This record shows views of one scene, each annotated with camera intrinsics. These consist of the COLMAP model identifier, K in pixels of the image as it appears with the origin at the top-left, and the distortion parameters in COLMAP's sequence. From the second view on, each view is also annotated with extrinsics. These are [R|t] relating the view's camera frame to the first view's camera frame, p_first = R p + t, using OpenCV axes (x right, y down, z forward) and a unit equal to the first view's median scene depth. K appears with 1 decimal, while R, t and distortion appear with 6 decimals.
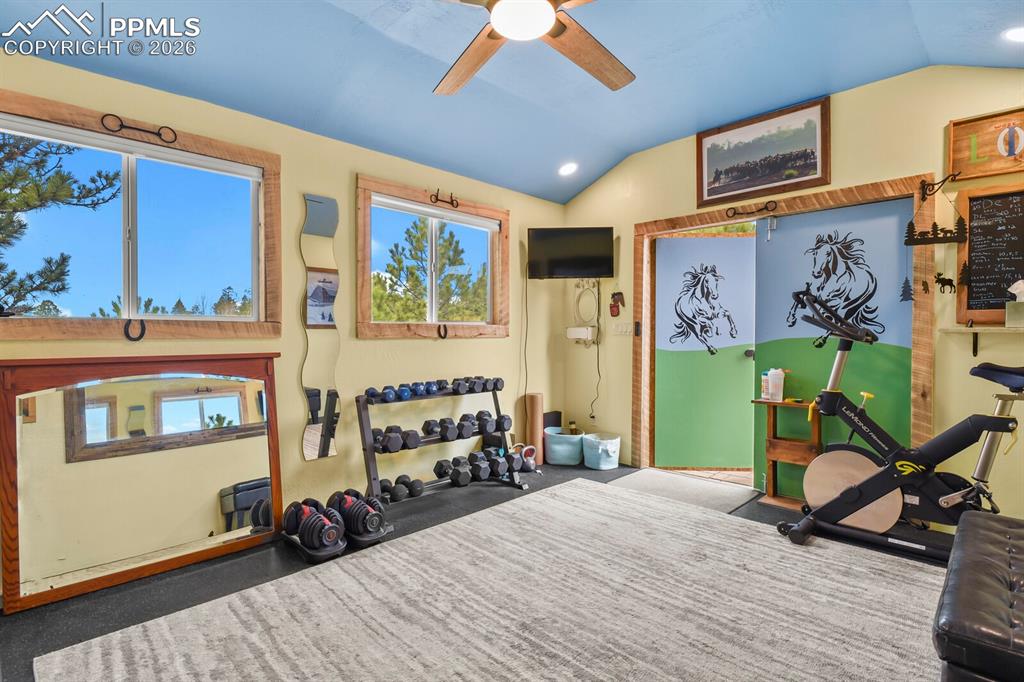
lens RADIAL K [[509.7, 0, 512.7], [0, 509.7, 339.6], [0, 0, 1]] dist [0.001524, 0.001094]
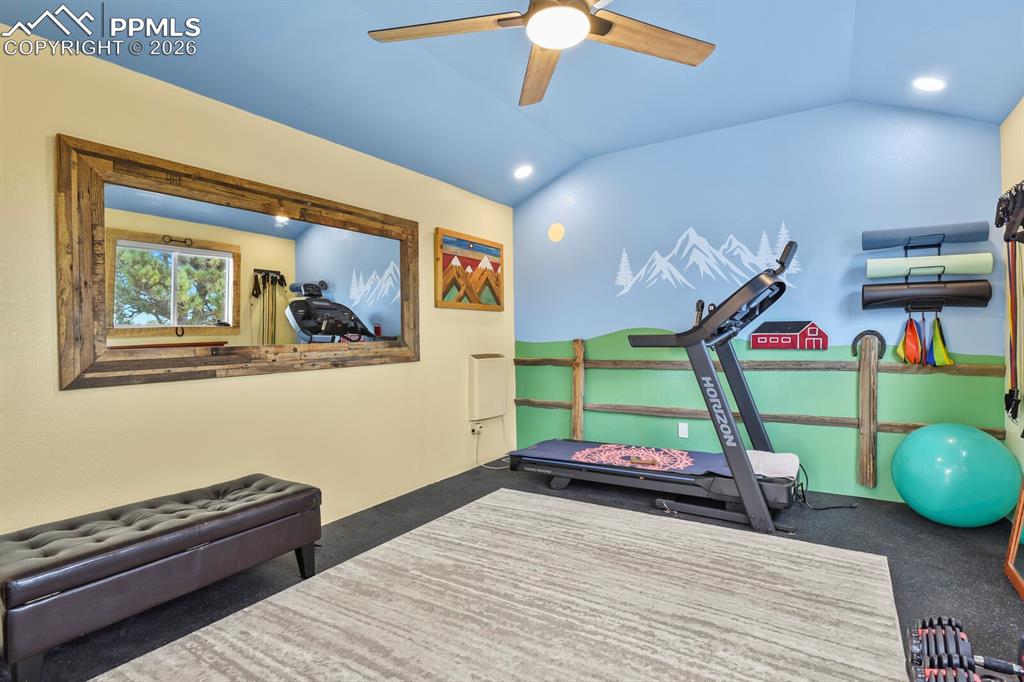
lens RADIAL K [[509.7, 0, 512.9], [0, 509.7, 338.4], [0, 0, 1]] dist [0.001524, 0.001094]
pose [[-0.979675, 0.016787, -0.199886, 0.321836], [0.014077, 0.999789, 0.014974, -0.019324], [0.200095, 0.011856, -0.979705, 1.957271]]
